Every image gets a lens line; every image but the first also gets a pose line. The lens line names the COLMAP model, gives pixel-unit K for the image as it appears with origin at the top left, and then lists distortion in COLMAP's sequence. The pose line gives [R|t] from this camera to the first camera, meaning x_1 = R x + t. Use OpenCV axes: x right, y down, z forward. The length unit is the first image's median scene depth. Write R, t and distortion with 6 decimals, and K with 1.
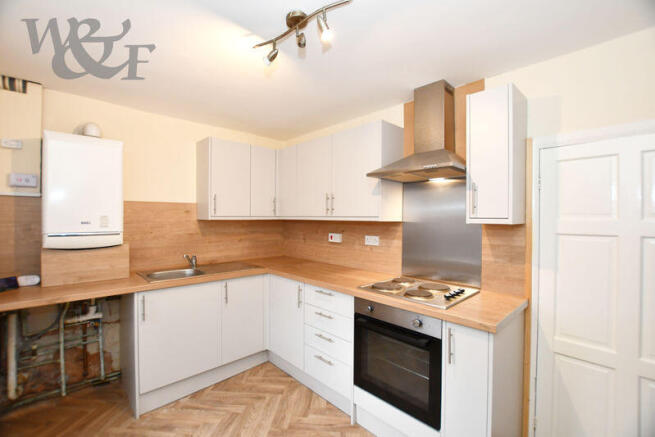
lens RADIAL K [[289.6, 0, 327.5], [0, 289.6, 218.5], [0, 0, 1]] dist [-0.028207, 0.000492]
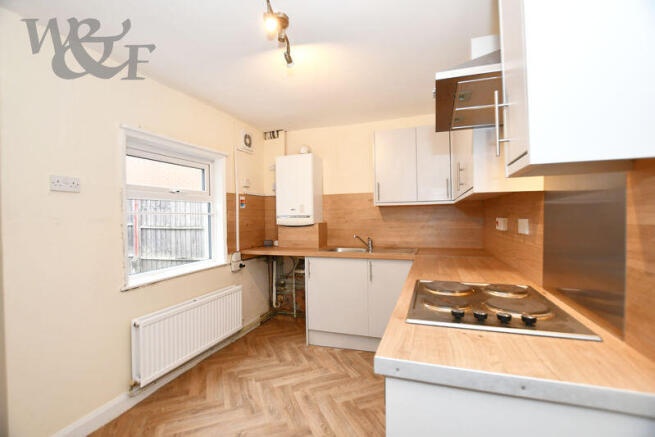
lens RADIAL K [[289.6, 0, 327.5], [0, 289.6, 218.5], [0, 0, 1]] dist [-0.028207, 0.000492]
pose [[0.445895, -0.008459, -0.895045, 0.646953], [0.011851, 0.999923, -0.003546, 0.069483], [0.895007, -0.009026, 0.445961, 0.424290]]
